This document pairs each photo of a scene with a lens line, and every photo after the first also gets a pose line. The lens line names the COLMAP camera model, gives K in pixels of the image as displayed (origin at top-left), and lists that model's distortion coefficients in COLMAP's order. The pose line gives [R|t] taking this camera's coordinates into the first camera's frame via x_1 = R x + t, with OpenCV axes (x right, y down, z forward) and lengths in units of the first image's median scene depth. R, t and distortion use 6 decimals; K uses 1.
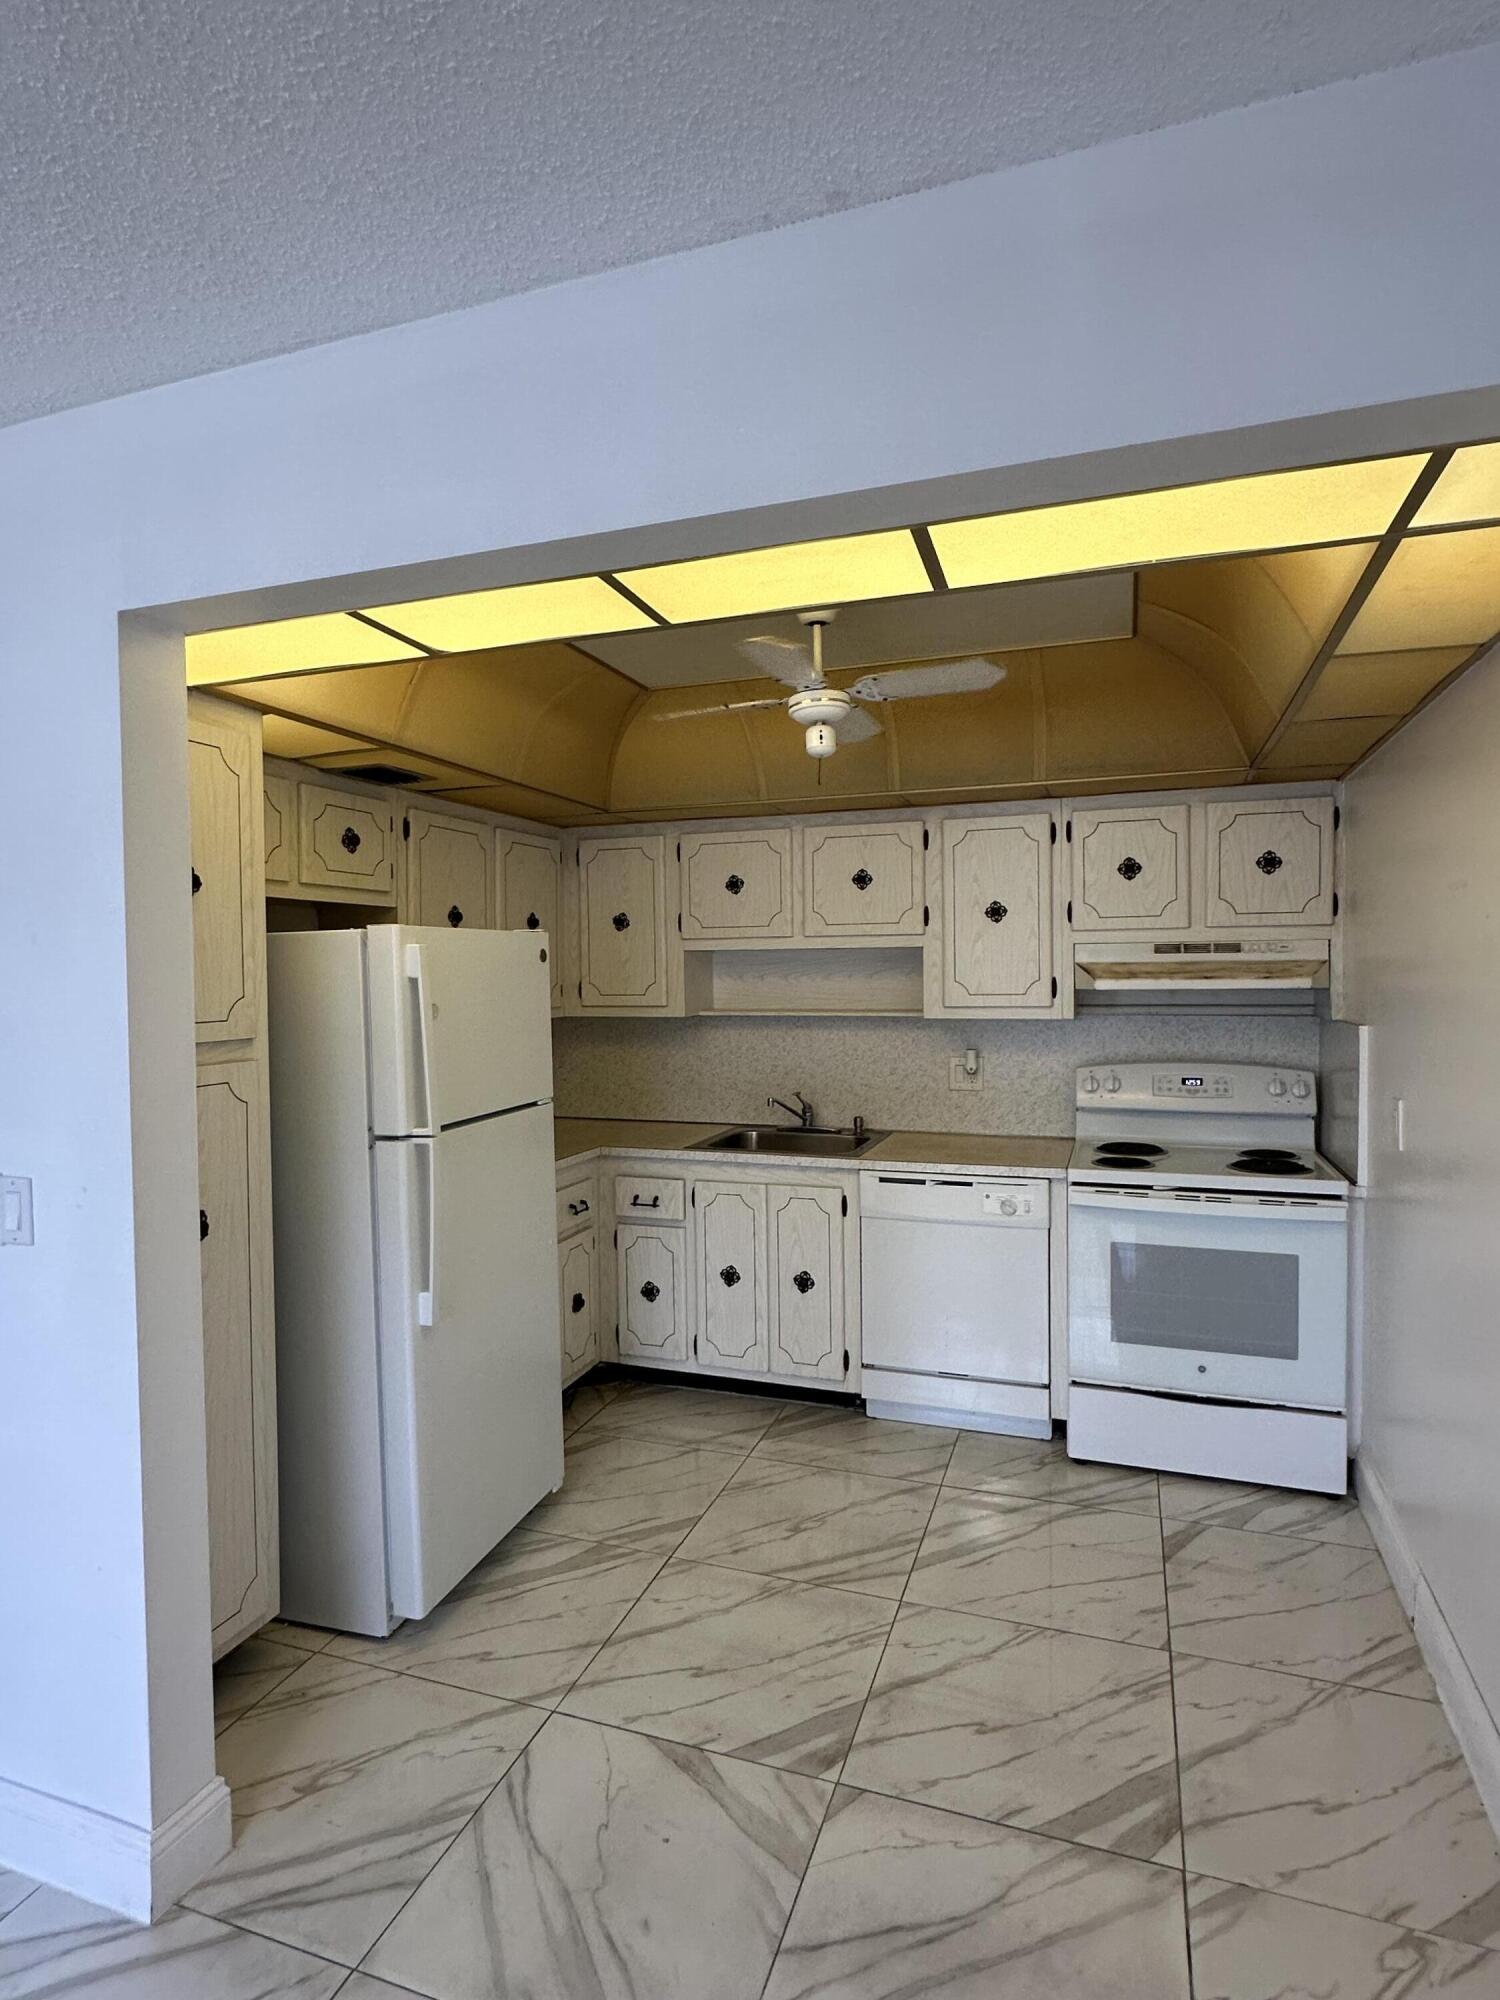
lens RADIAL K [[1057.2, 0, 750.0], [0, 1057.2, 1000.0], [0, 0, 1]] dist [0.017334, -0.019872]
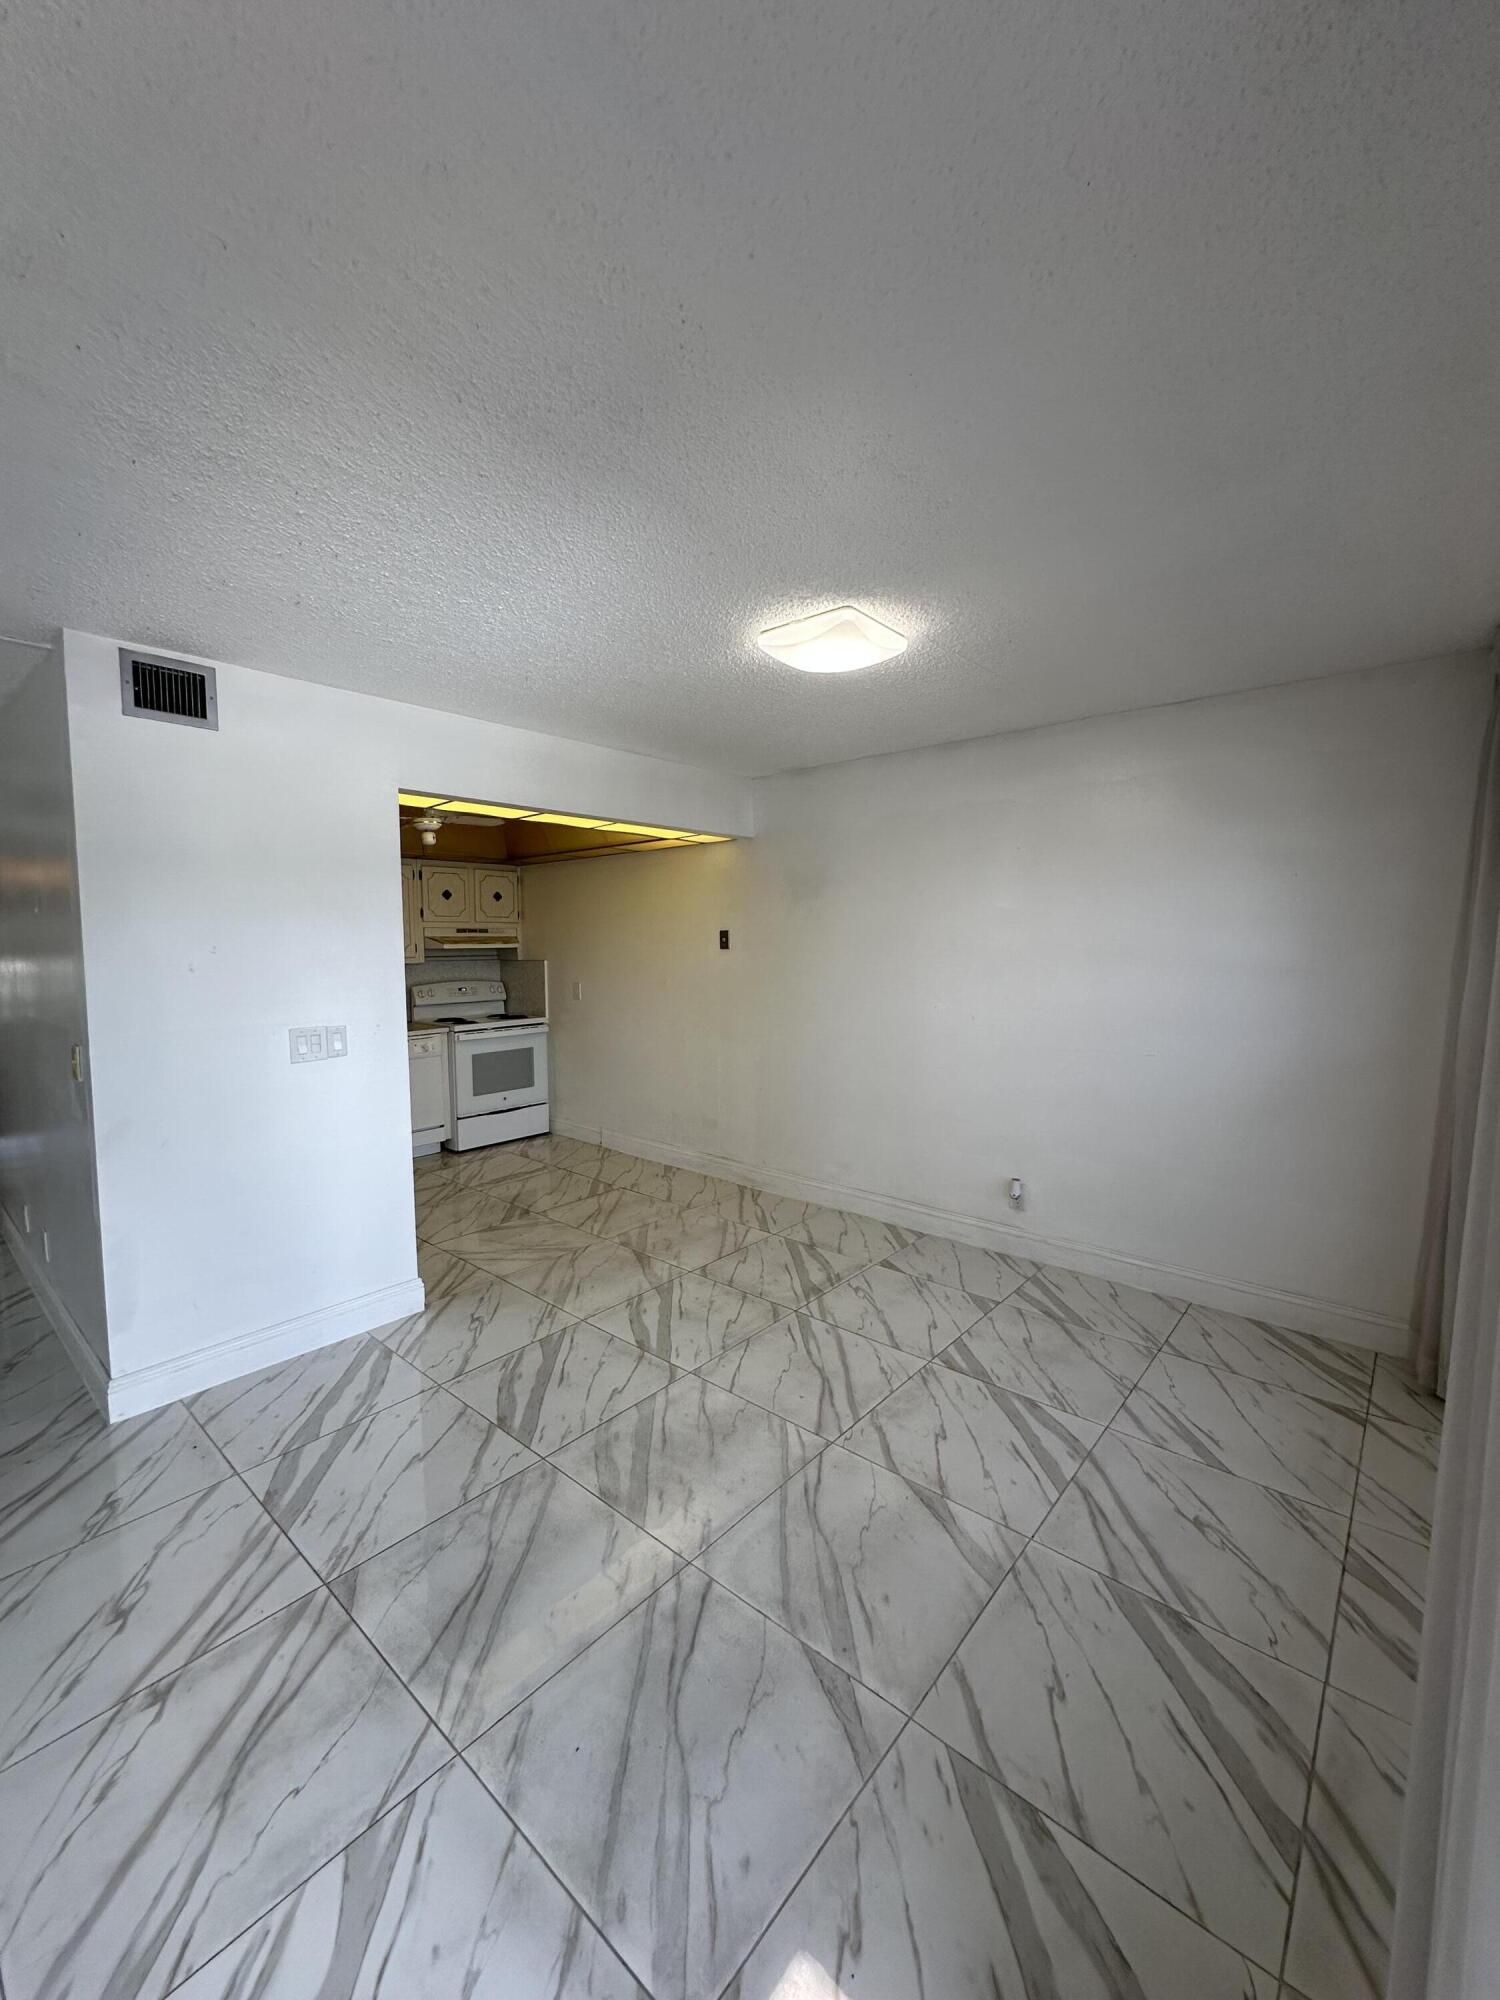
lens RADIAL K [[790.4, 0, 756.2], [0, 790.4, 999.5], [0, 0, 1]] dist [-0.012913, -0.000193]
pose [[0.361052, -0.061593, 0.930510, -1.112637], [0.027326, 0.998087, 0.055463, 0.026088], [-0.932145, 0.005402, 0.362044, -0.241502]]
